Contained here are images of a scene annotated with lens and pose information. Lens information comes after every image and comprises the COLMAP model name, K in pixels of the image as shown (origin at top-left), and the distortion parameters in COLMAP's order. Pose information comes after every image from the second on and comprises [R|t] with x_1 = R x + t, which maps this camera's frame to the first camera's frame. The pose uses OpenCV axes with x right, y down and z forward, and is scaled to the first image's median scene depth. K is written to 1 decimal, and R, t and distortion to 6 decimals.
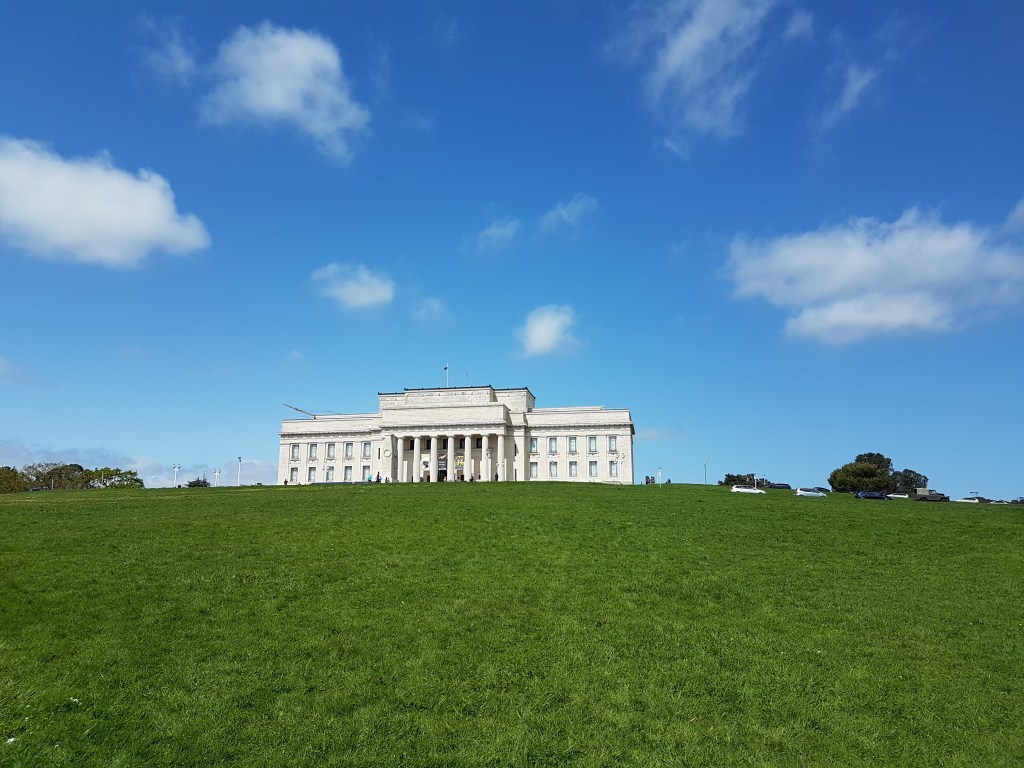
lens RADIAL K [[800.6, 0, 524.7], [0, 800.6, 396.4], [0, 0, 1]] dist [0.181095, -0.302196]
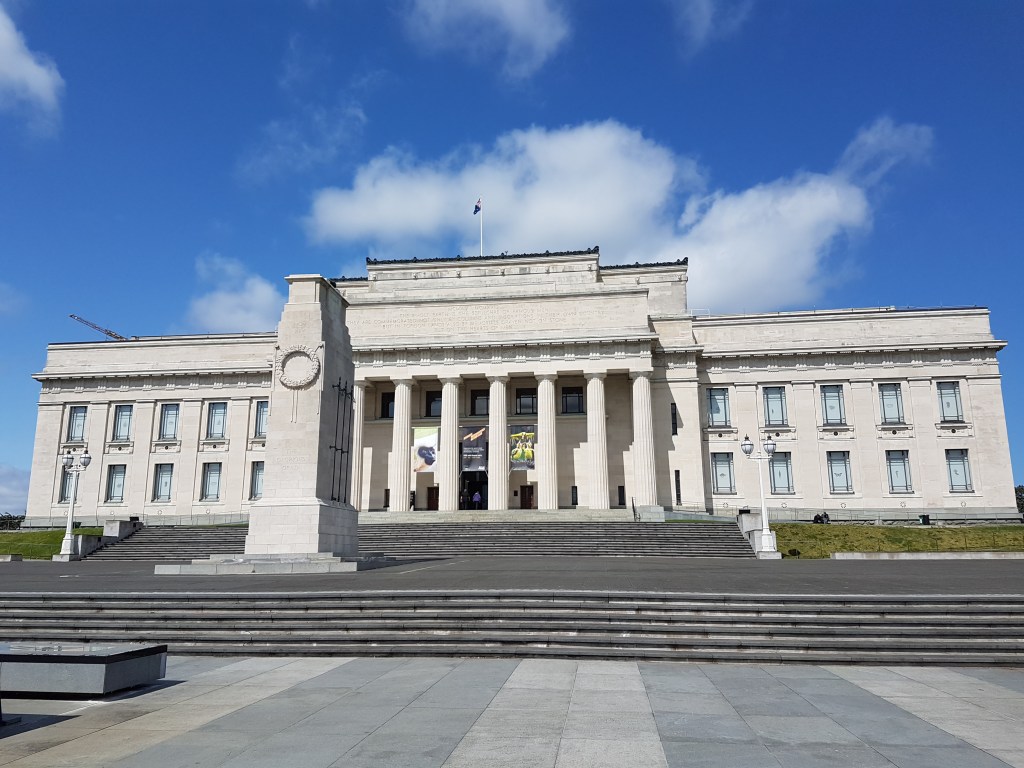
lens RADIAL K [[800.6, 0, 524.7], [0, 800.6, 396.4], [0, 0, 1]] dist [0.181095, -0.302196]
pose [[0.997940, 0.009778, 0.063401, -0.102197], [-0.008752, 0.999826, -0.016453, 0.063353], [-0.063551, 0.015864, 0.997852, 0.637650]]
